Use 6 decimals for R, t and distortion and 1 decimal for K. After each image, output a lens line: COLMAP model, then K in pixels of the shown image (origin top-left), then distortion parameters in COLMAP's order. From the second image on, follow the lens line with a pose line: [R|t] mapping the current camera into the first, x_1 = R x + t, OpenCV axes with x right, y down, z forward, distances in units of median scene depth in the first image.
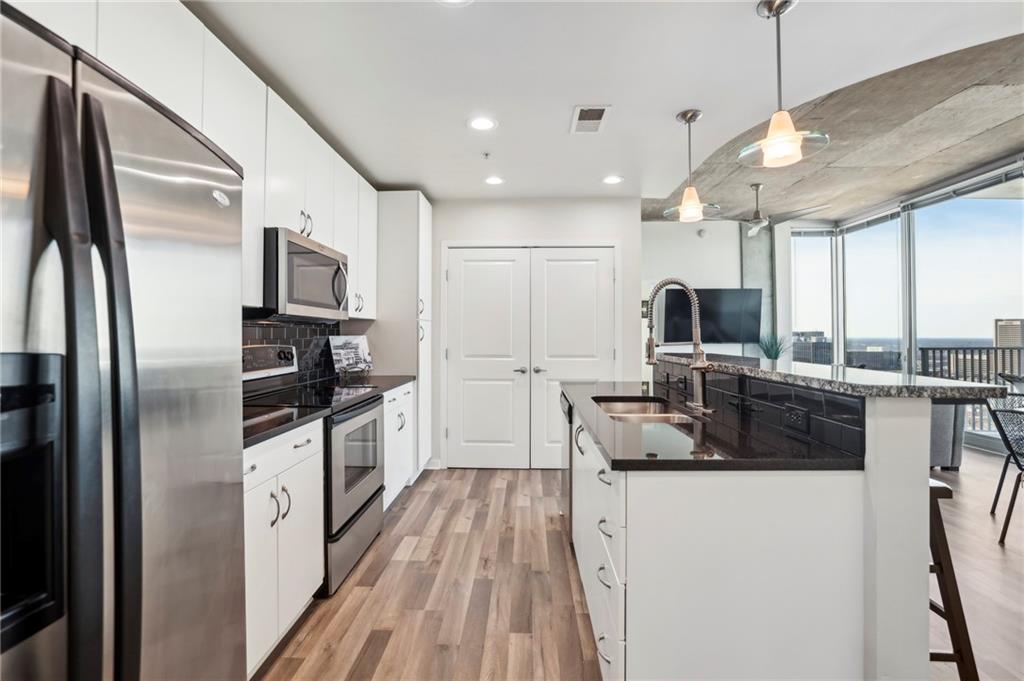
lens RADIAL K [[447.3, 0, 510.0], [0, 447.3, 328.8], [0, 0, 1]] dist [-0.045840, 0.015785]
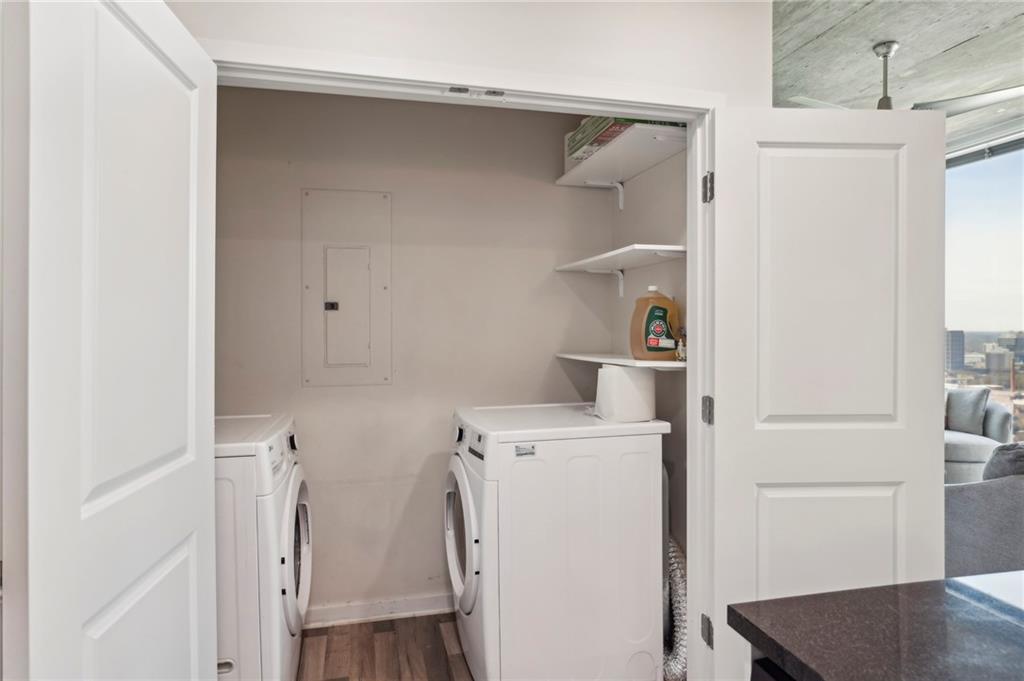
lens RADIAL K [[611.7, 0, 512.0], [0, 611.7, 340.5], [0, 0, 1]] dist [0.009634, 0.002194]
pose [[0.960923, -0.012487, 0.276533, -0.057110], [0.005197, 0.999620, 0.027079, -0.016739], [-0.276766, -0.024584, 0.960623, 0.577324]]
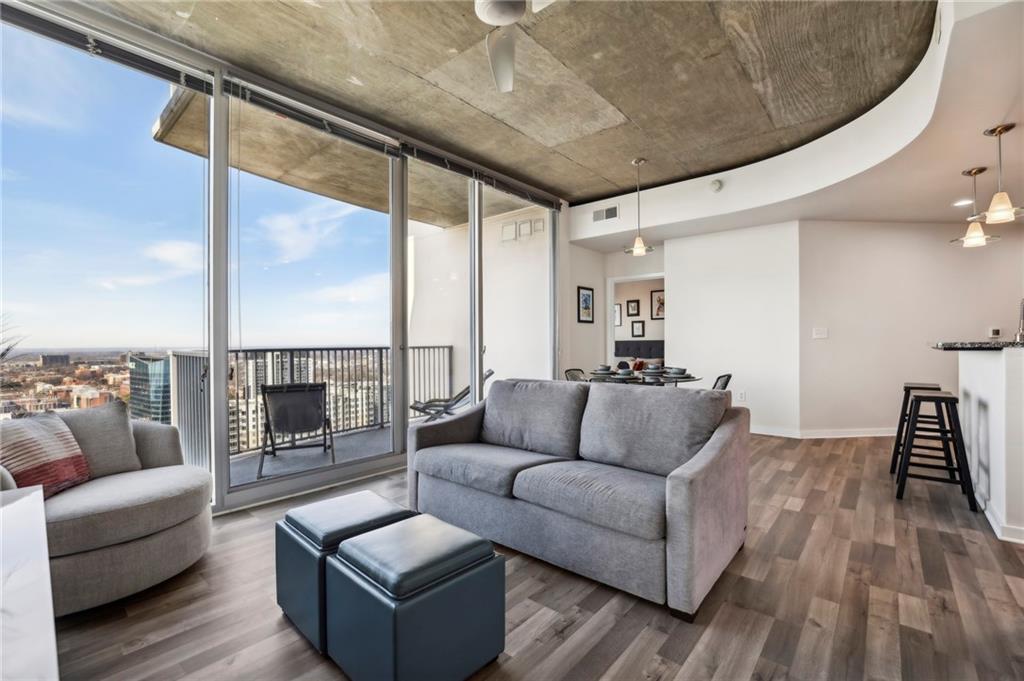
lens RADIAL K [[446.0, 0, 509.3], [0, 446.0, 340.2], [0, 0, 1]] dist [-0.048102, 0.016377]
pose [[-0.781890, 0.009325, 0.623347, 0.447171], [-0.001281, 0.999862, -0.016564, 0.049587], [-0.623415, -0.013749, -0.781770, 1.665304]]
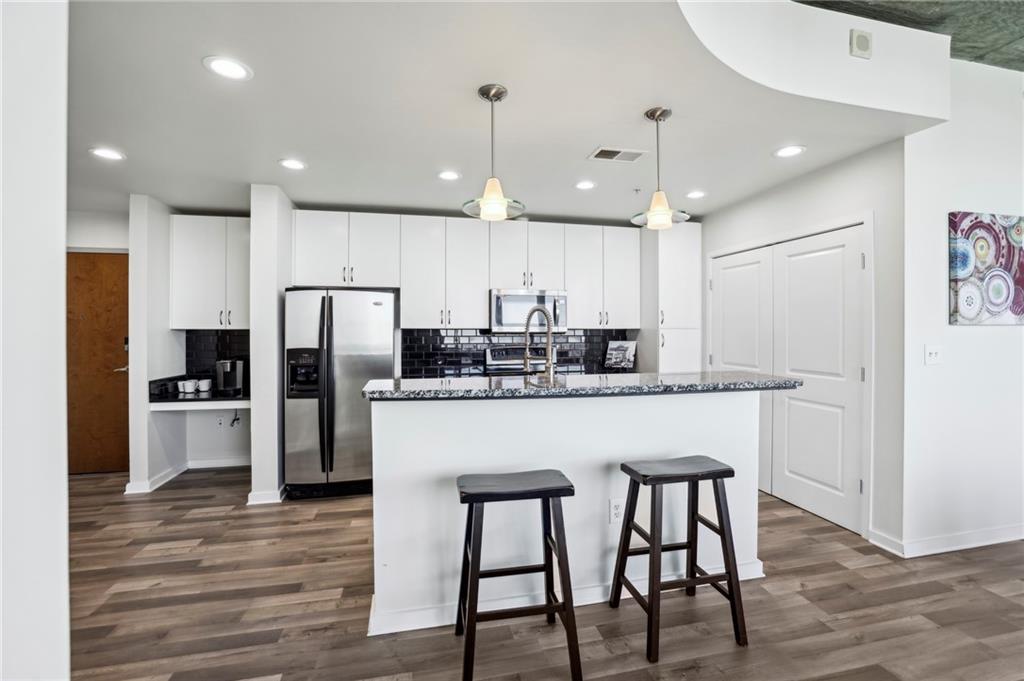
lens RADIAL K [[446.2, 0, 517.3], [0, 446.2, 334.3], [0, 0, 1]] dist [-0.043728, 0.013906]
pose [[0.267398, 0.009364, -0.963541, 0.765497], [0.014251, 0.999805, 0.013671, -0.025149], [0.963481, -0.017387, 0.267212, 0.290558]]
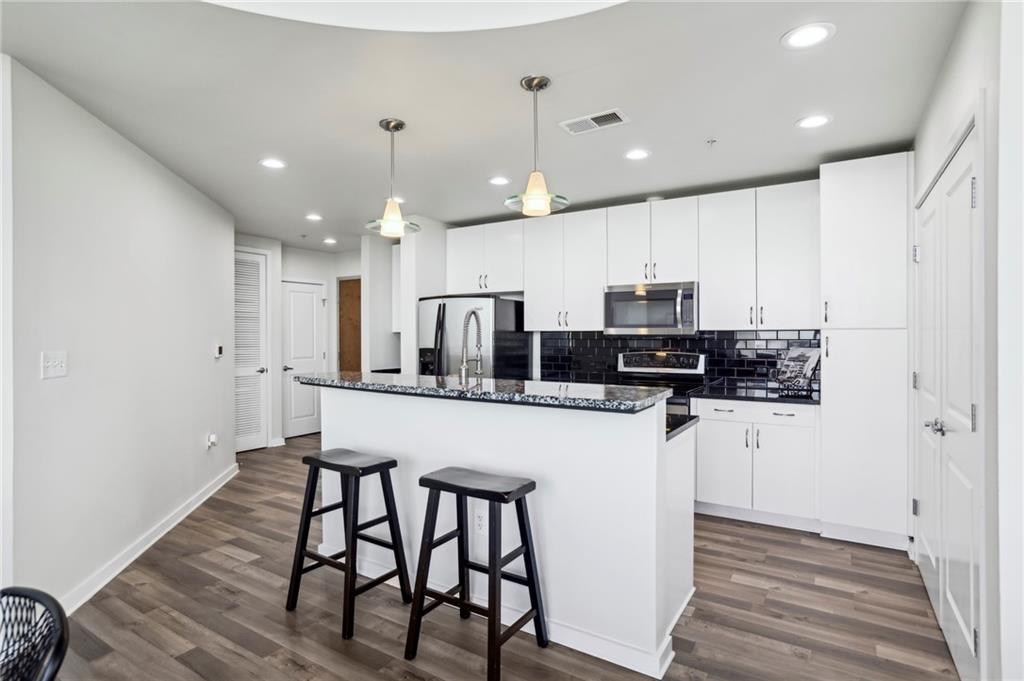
lens RADIAL K [[523.7, 0, 511.4], [0, 523.7, 335.5], [0, 0, 1]] dist [-0.022811, 0.000300]
pose [[-0.497776, 0.006378, -0.867282, 0.785872], [0.016636, 0.999859, -0.002196, -0.015420], [0.867146, -0.015521, -0.497812, 0.895389]]
